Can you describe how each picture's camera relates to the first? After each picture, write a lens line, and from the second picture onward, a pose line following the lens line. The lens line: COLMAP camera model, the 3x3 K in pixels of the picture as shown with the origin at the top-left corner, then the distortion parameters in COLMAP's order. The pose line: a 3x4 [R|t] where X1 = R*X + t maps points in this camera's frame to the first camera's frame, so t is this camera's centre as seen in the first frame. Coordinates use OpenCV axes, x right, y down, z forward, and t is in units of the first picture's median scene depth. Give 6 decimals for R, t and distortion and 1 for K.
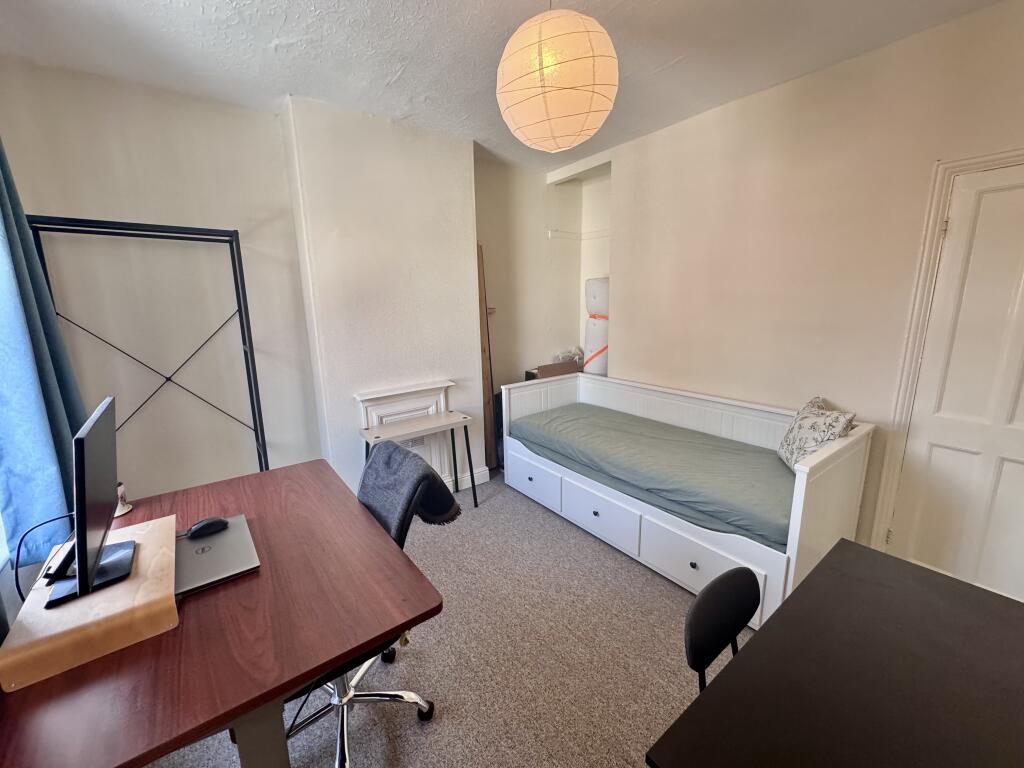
lens RADIAL K [[407.6, 0, 511.9], [0, 407.6, 382.3], [0, 0, 1]] dist [0.000591, 0.000307]
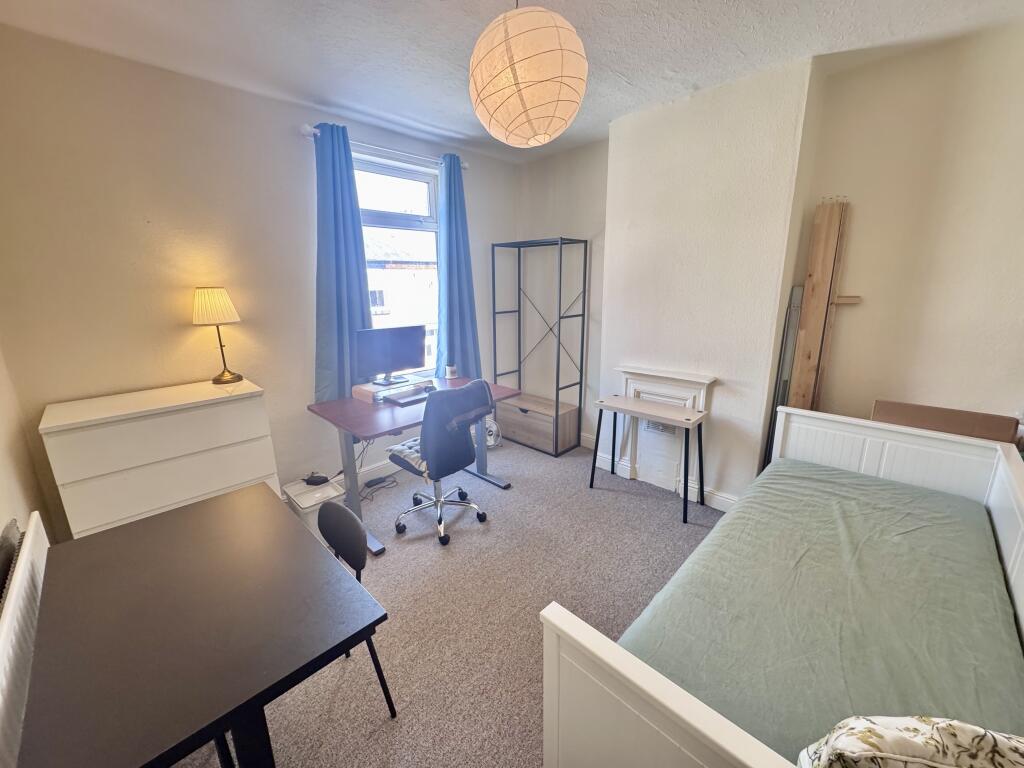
lens RADIAL K [[407.6, 0, 511.9], [0, 407.6, 382.3], [0, 0, 1]] dist [0.000591, 0.000307]
pose [[0.148099, 0.251757, -0.956392, 0.664843], [-0.185640, 0.956943, 0.223155, -0.118880], [0.971393, 0.144495, 0.188458, 0.455935]]
